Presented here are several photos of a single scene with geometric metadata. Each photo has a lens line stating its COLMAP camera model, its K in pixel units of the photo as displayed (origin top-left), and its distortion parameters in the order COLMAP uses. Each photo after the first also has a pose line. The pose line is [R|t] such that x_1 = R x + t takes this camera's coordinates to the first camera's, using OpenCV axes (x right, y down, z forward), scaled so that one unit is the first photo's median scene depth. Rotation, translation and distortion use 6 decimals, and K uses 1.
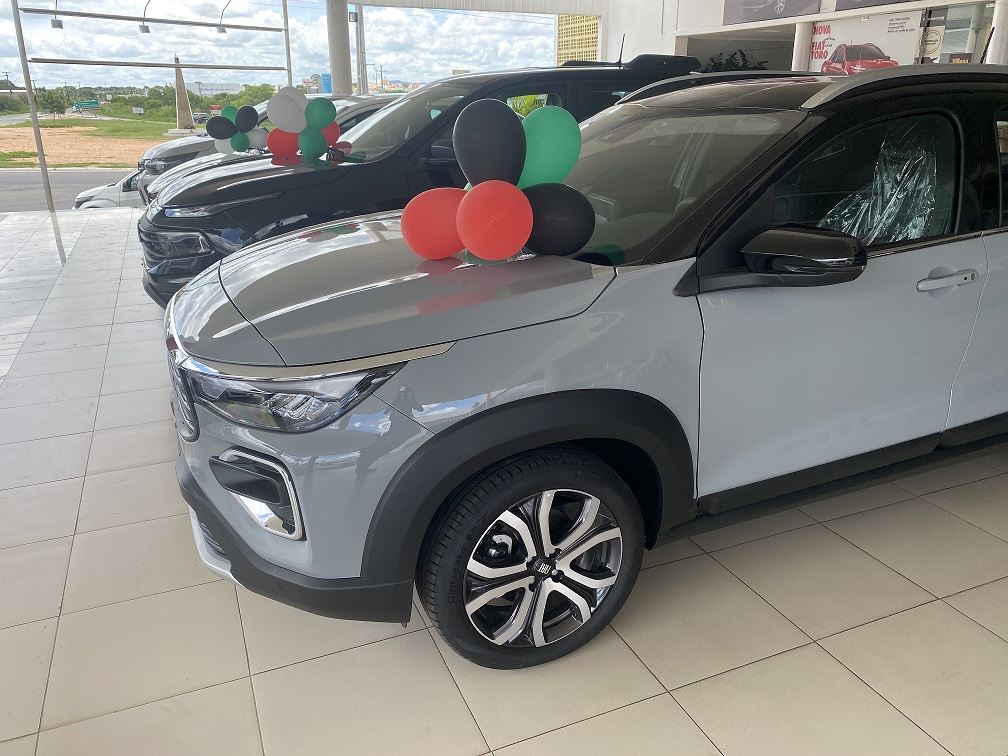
lens RADIAL K [[776.7, 0, 507.2], [0, 776.7, 375.4], [0, 0, 1]] dist [0.026173, -0.022365]
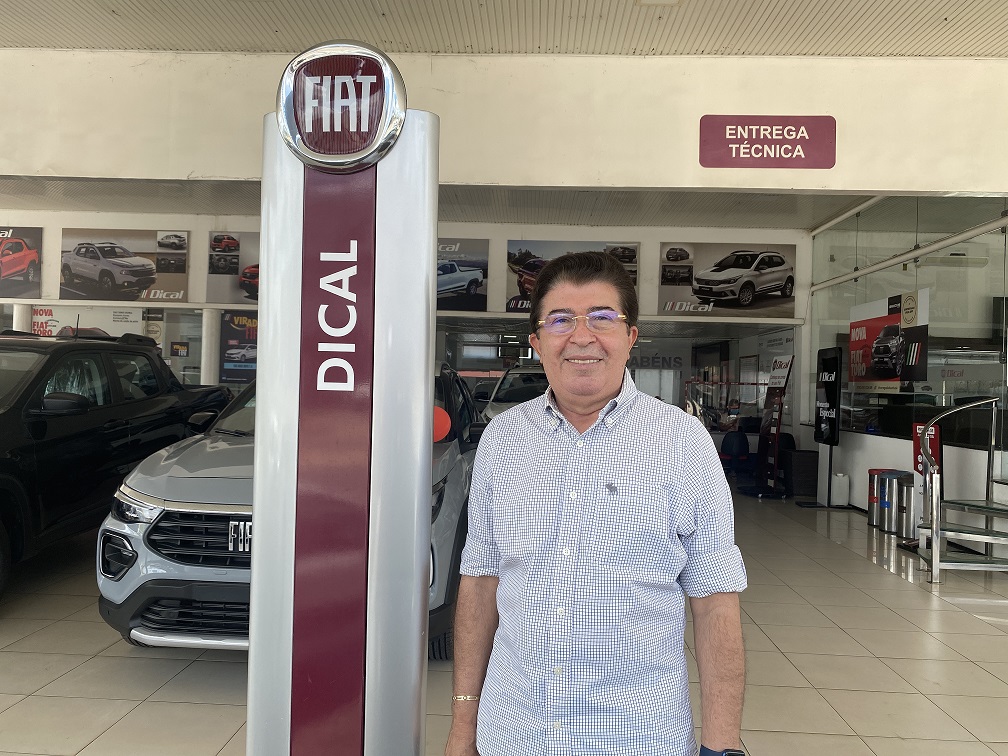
lens RADIAL K [[776.7, 0, 505.0], [0, 776.7, 377.9], [0, 0, 1]] dist [0.026173, -0.022365]
pose [[0.432814, 0.023087, 0.901187, -0.340360], [0.274176, 0.948944, -0.155990, 0.014406], [-0.858778, 0.314599, 0.404386, -0.016430]]
